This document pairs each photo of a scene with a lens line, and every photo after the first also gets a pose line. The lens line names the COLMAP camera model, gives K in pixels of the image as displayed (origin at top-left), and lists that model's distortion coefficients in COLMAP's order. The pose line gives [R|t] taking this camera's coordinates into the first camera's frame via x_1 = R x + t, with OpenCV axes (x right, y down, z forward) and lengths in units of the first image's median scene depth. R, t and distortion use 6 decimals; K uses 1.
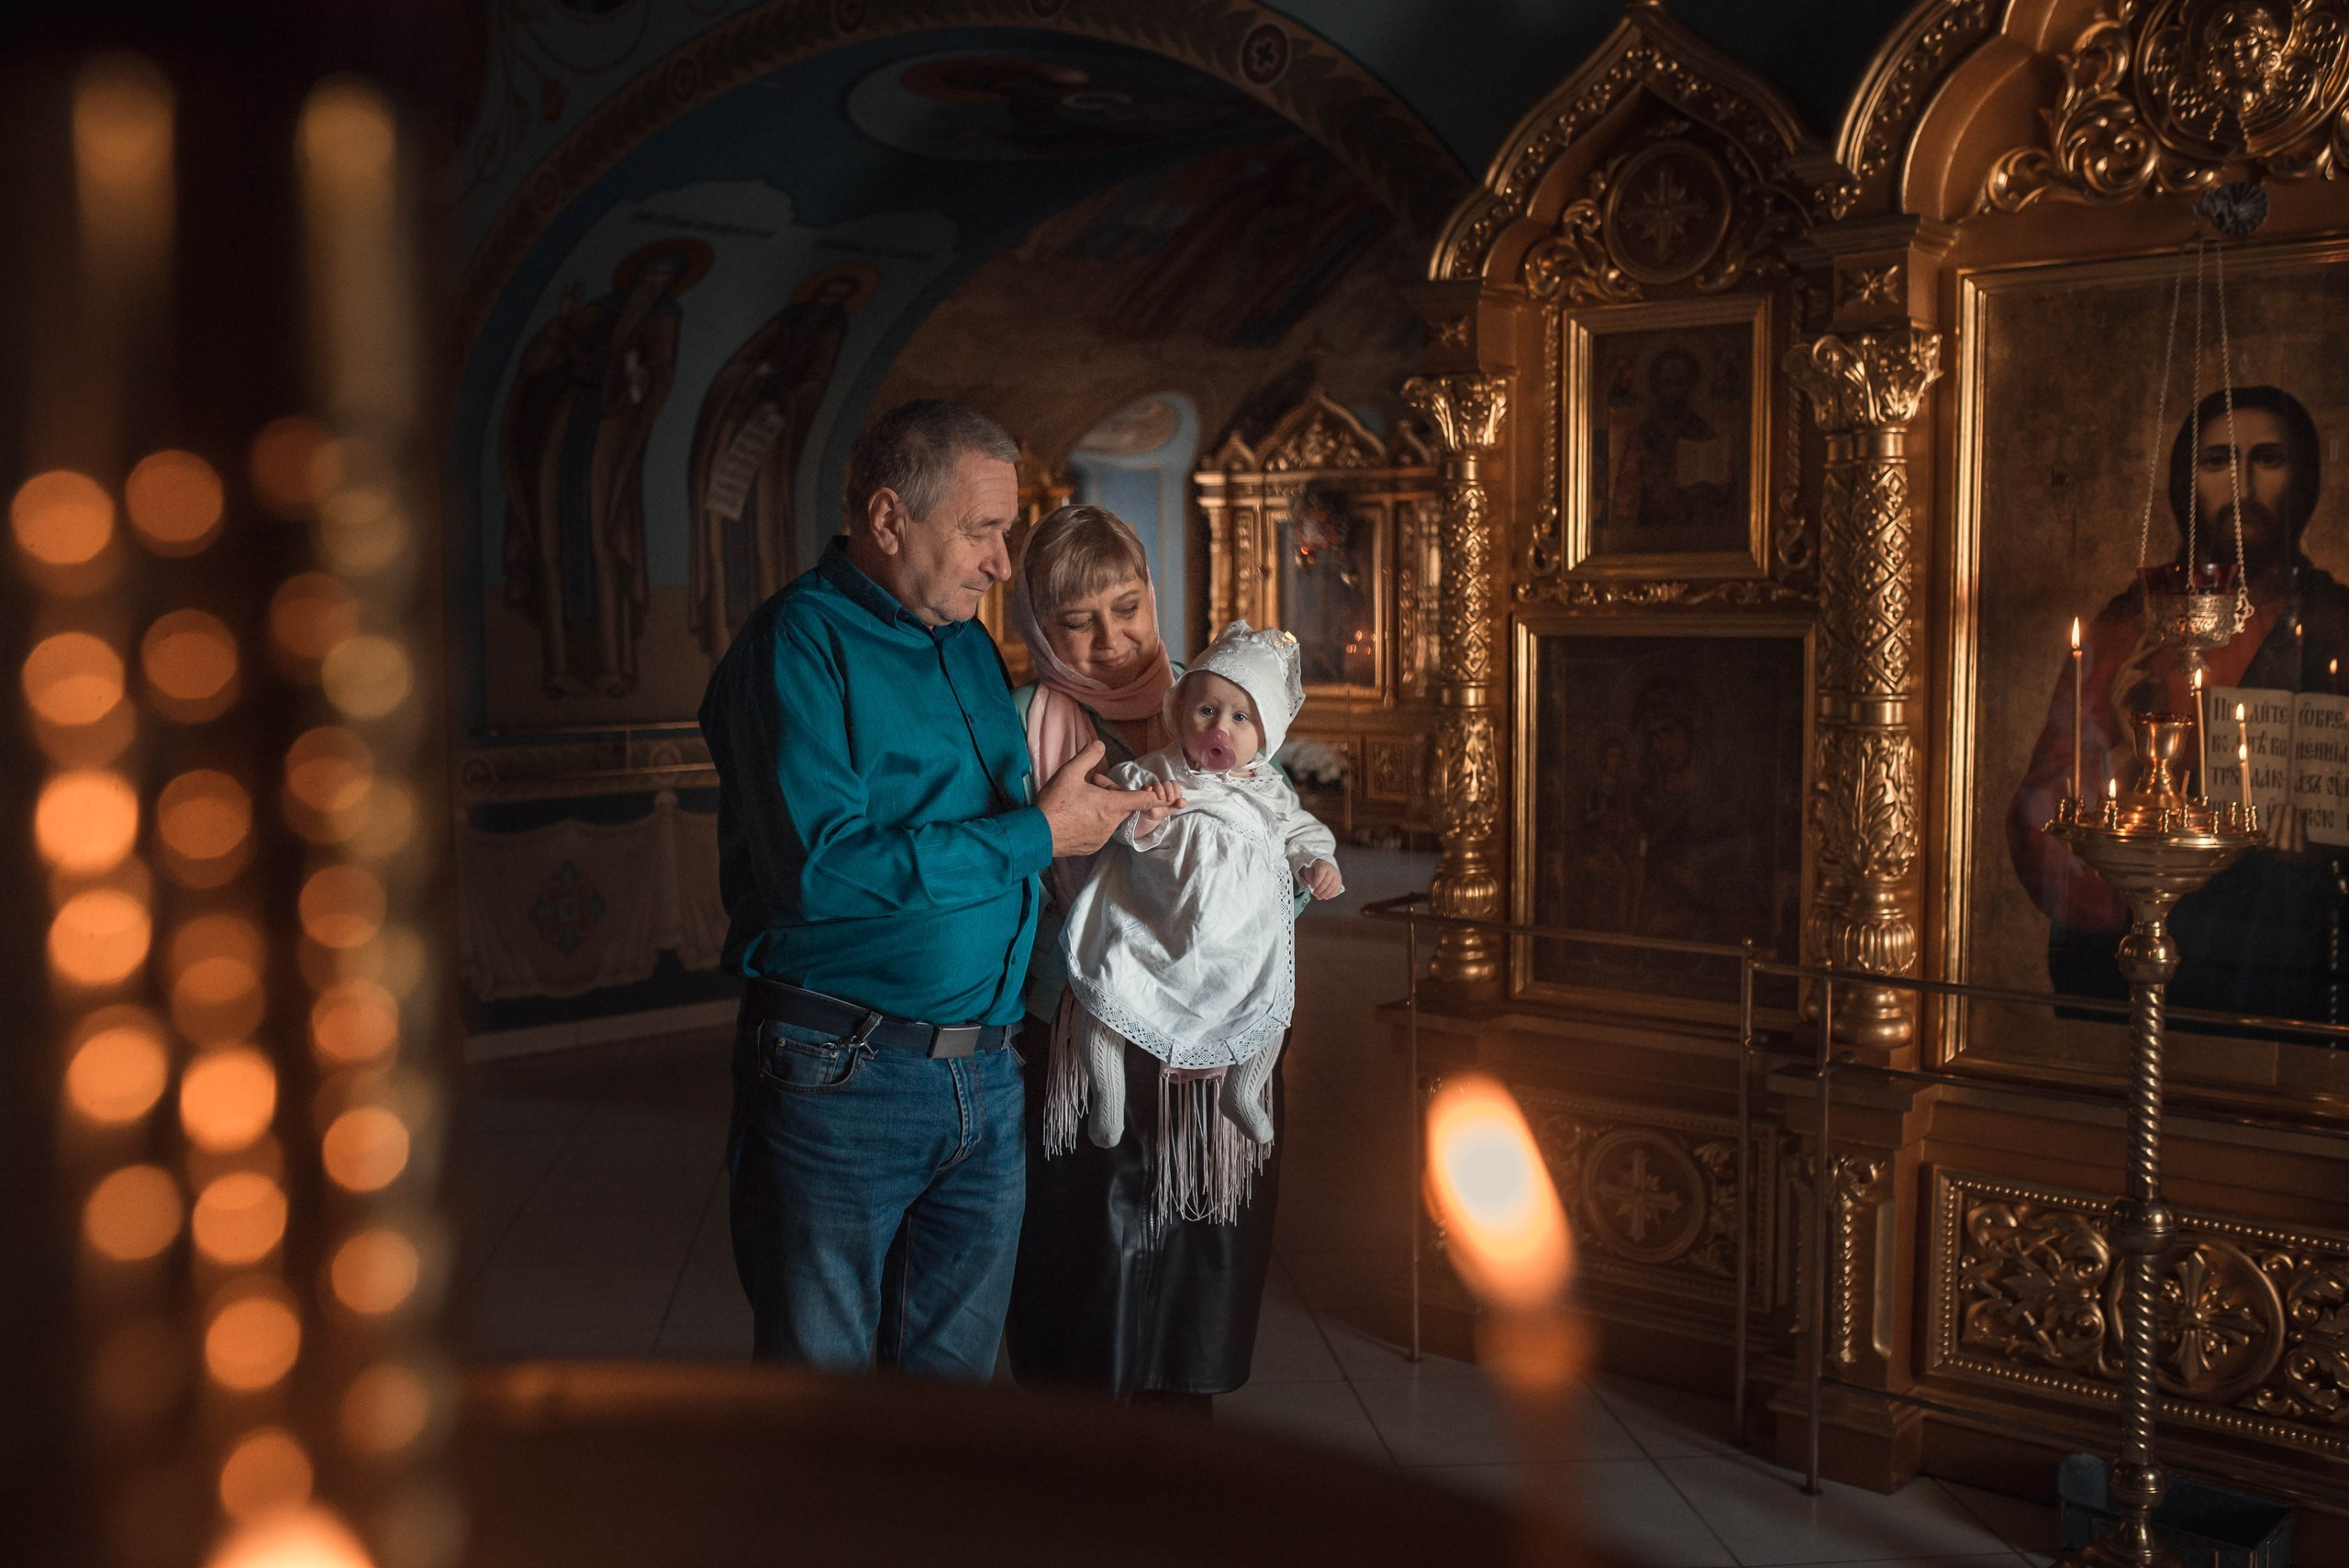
lens RADIAL K [[2284.2, 0, 1174.5], [0, 2284.2, 784.0], [0, 0, 1]] dist [-0.058853, 0.109057]
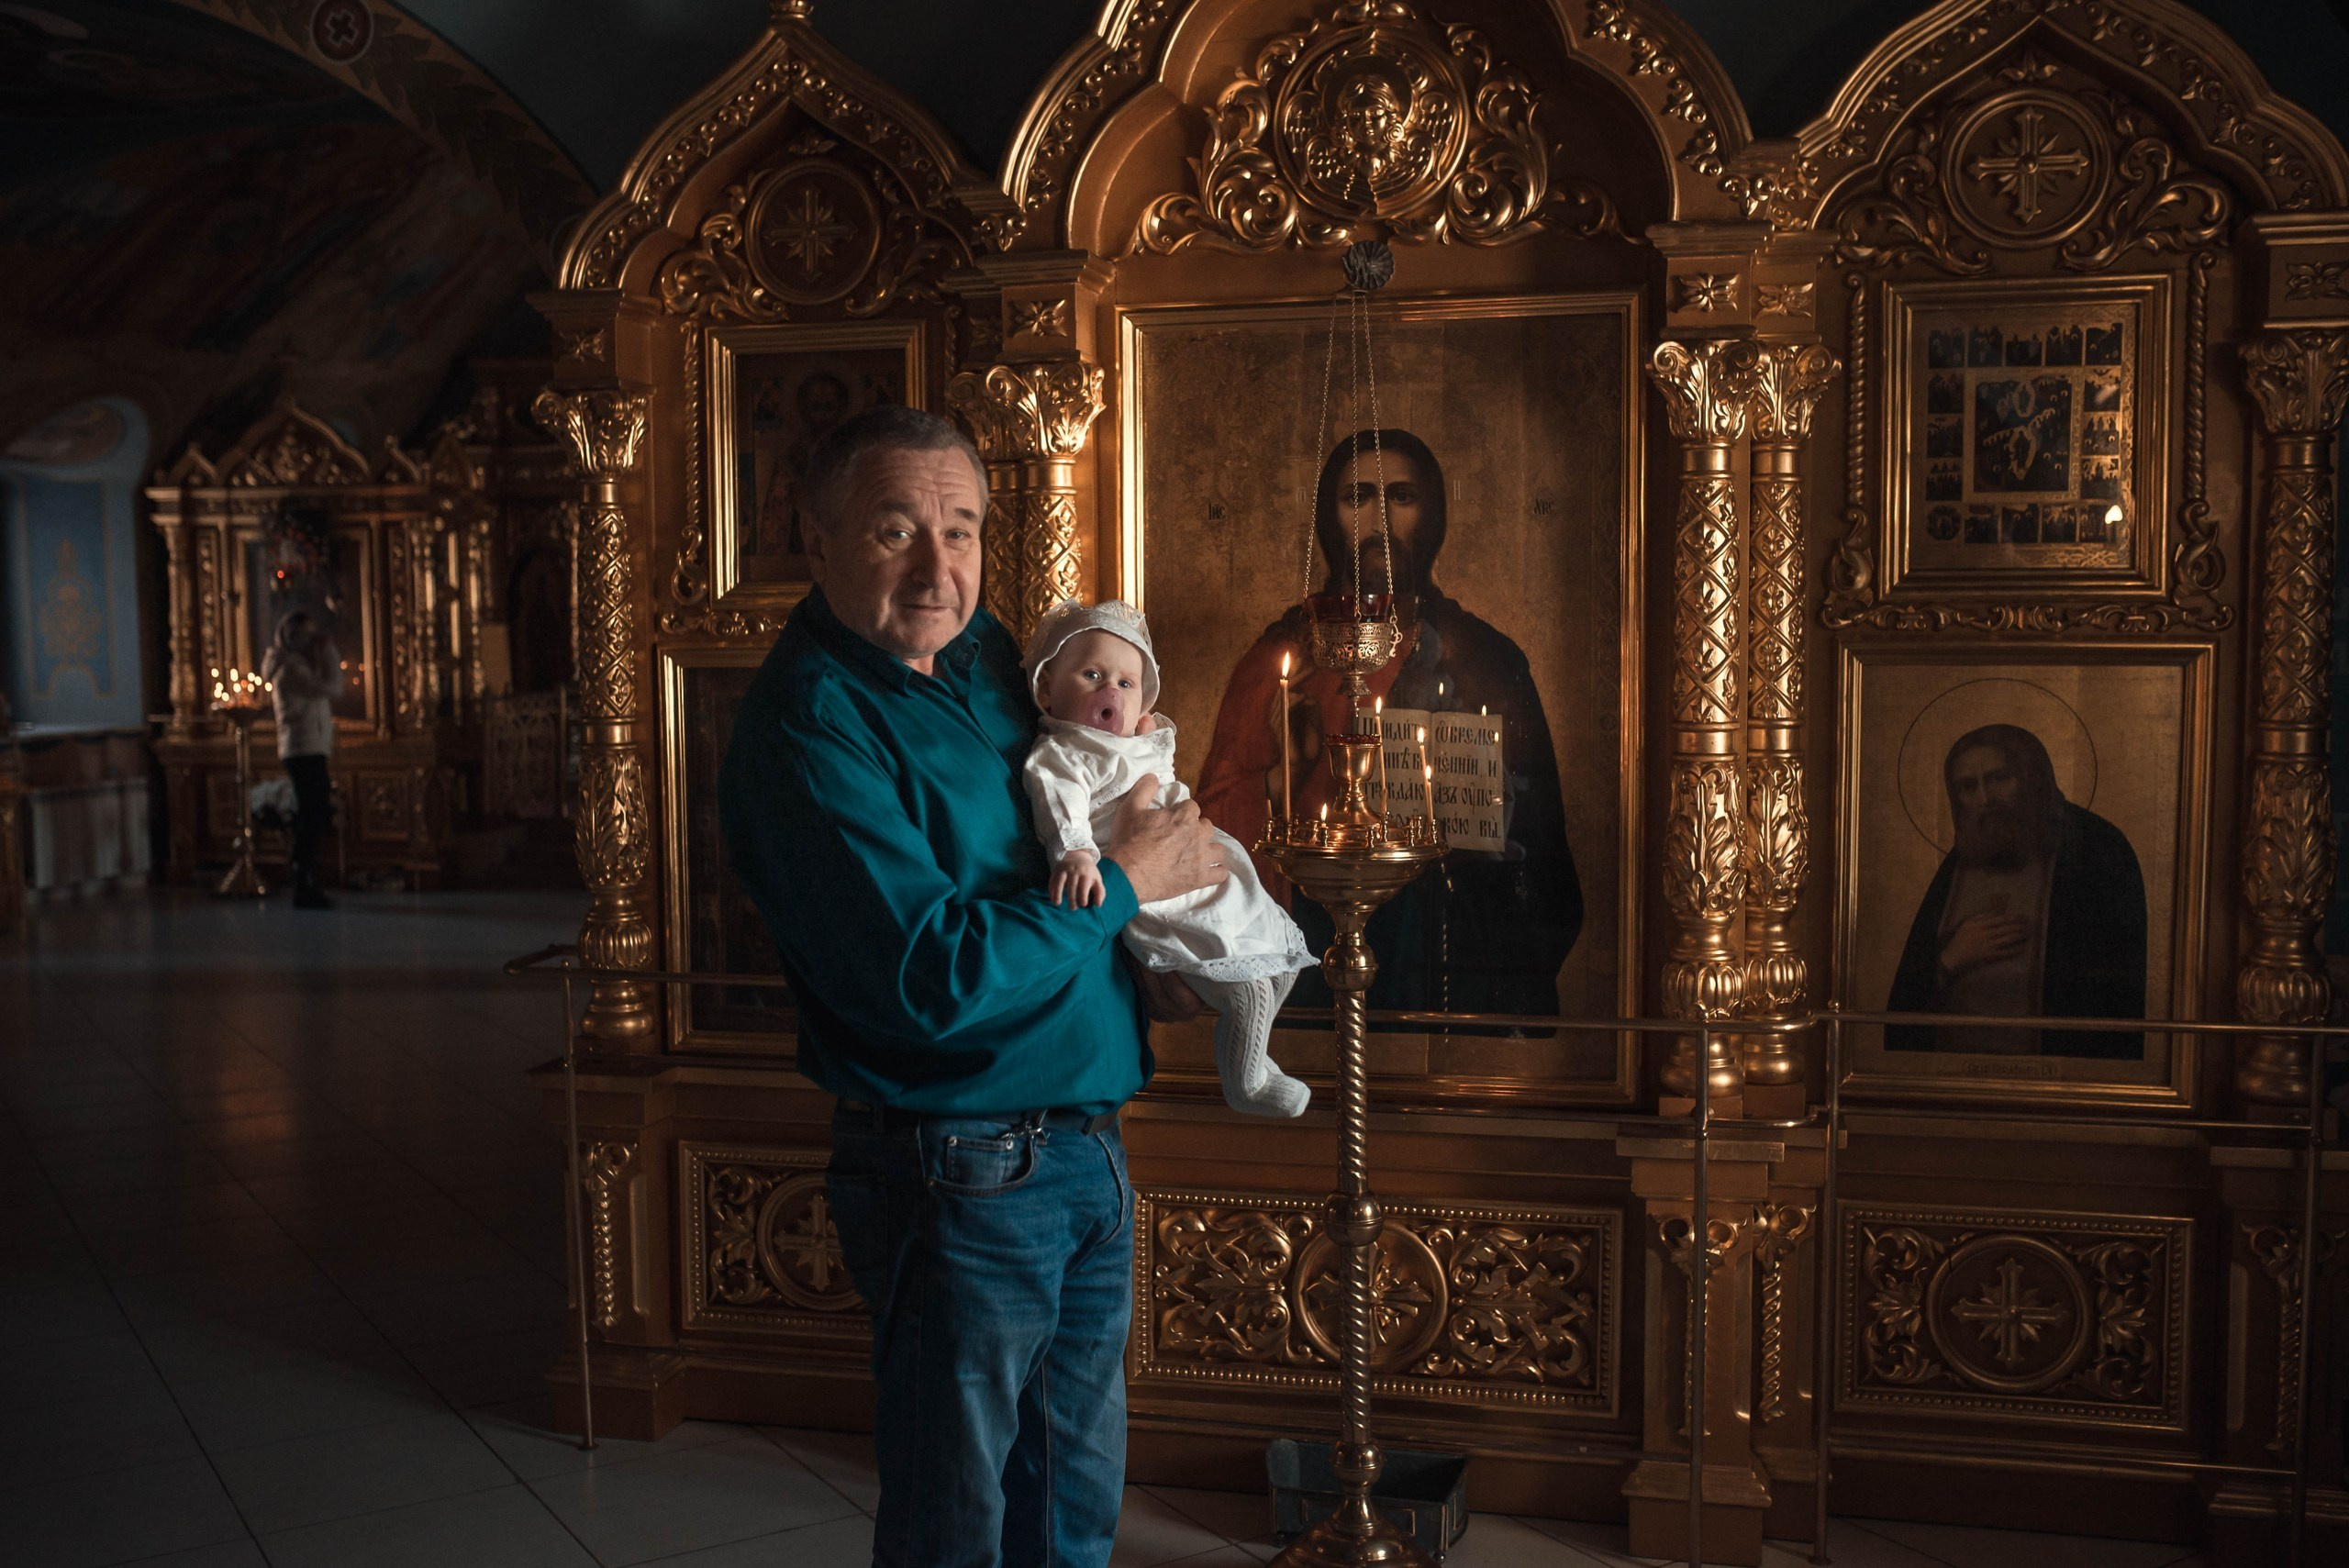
lens RADIAL K [[2284.2, 0, 1174.5], [0, 2284.2, 784.0], [0, 0, 1]] dist [-0.058853, 0.109057]
pose [[0.895962, -0.036514, 0.442627, -0.088515], [0.040555, 0.999177, 0.000335, -0.009450], [-0.442275, 0.017650, 0.896706, 0.062729]]
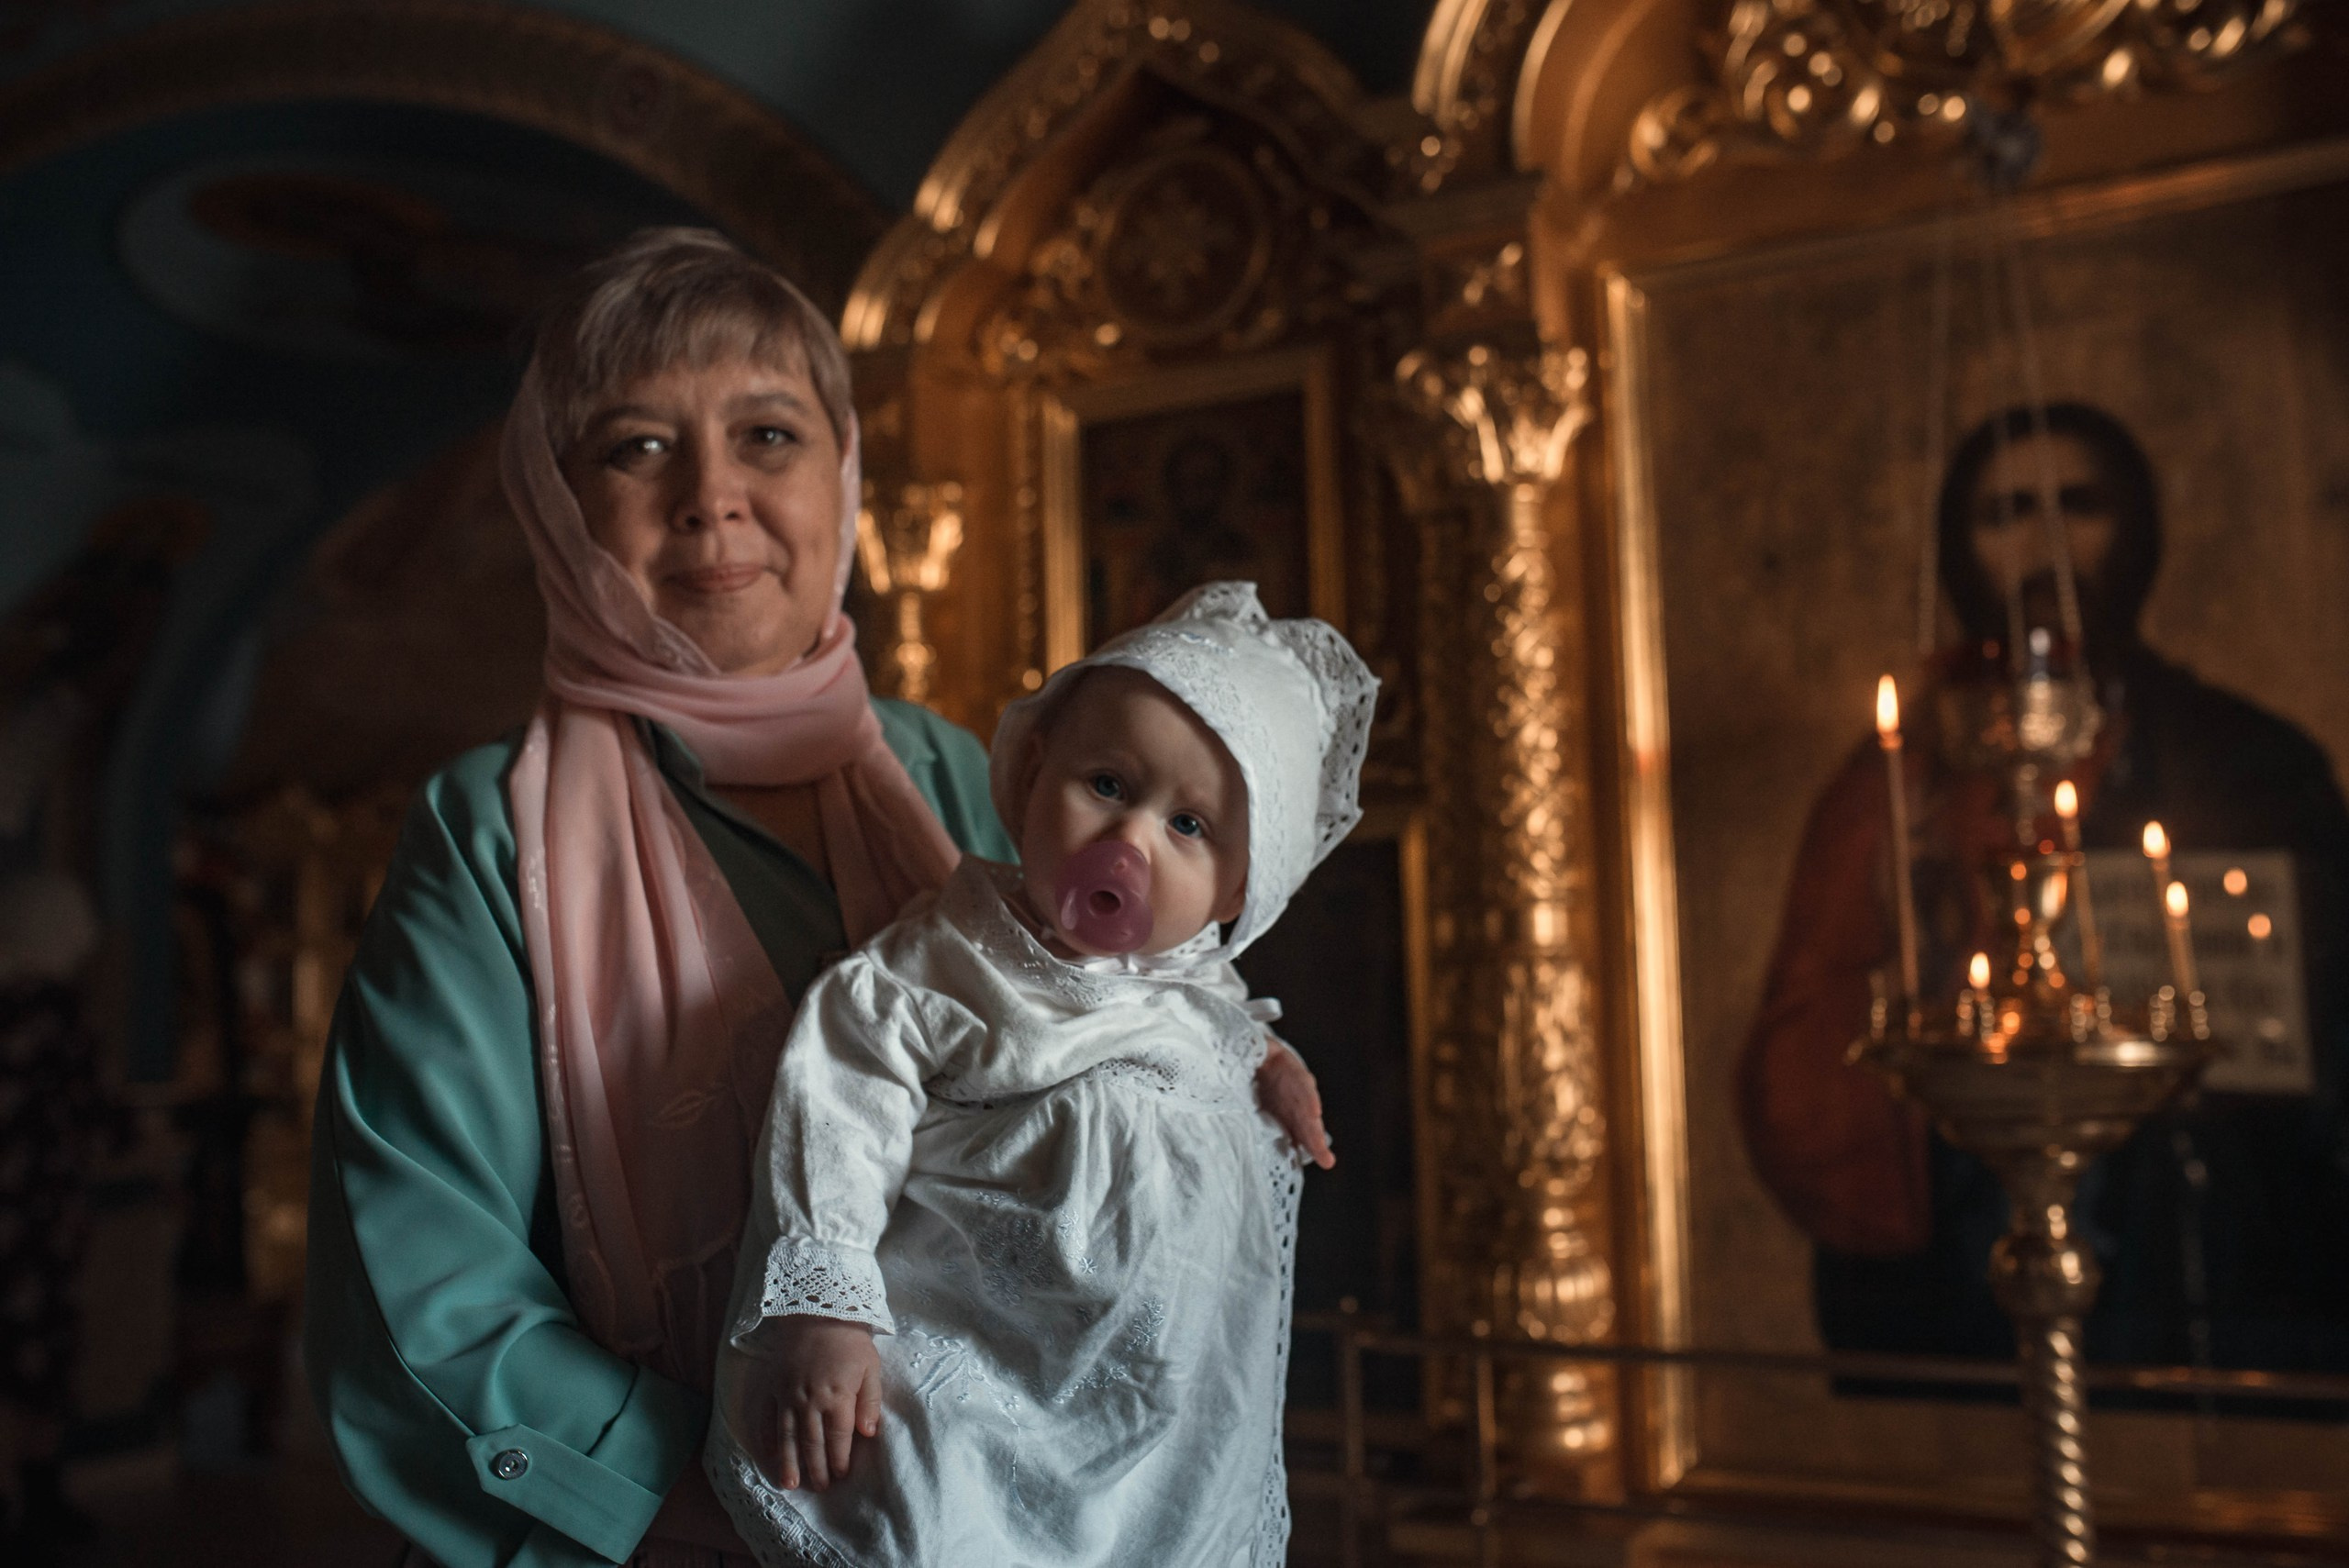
lens RADIAL K [[2284.2, 0, 1174.5], [0, 2284.2, 784.0], [0, 0, 1]] dist [-0.058853, 0.109057]
pose [[0.981304, -0.001106, 0.192461, 0.083628], [0.037289, 0.982128, -0.184482, 0.041842], [-0.188818, 0.188210, 0.963808, 0.371350]]
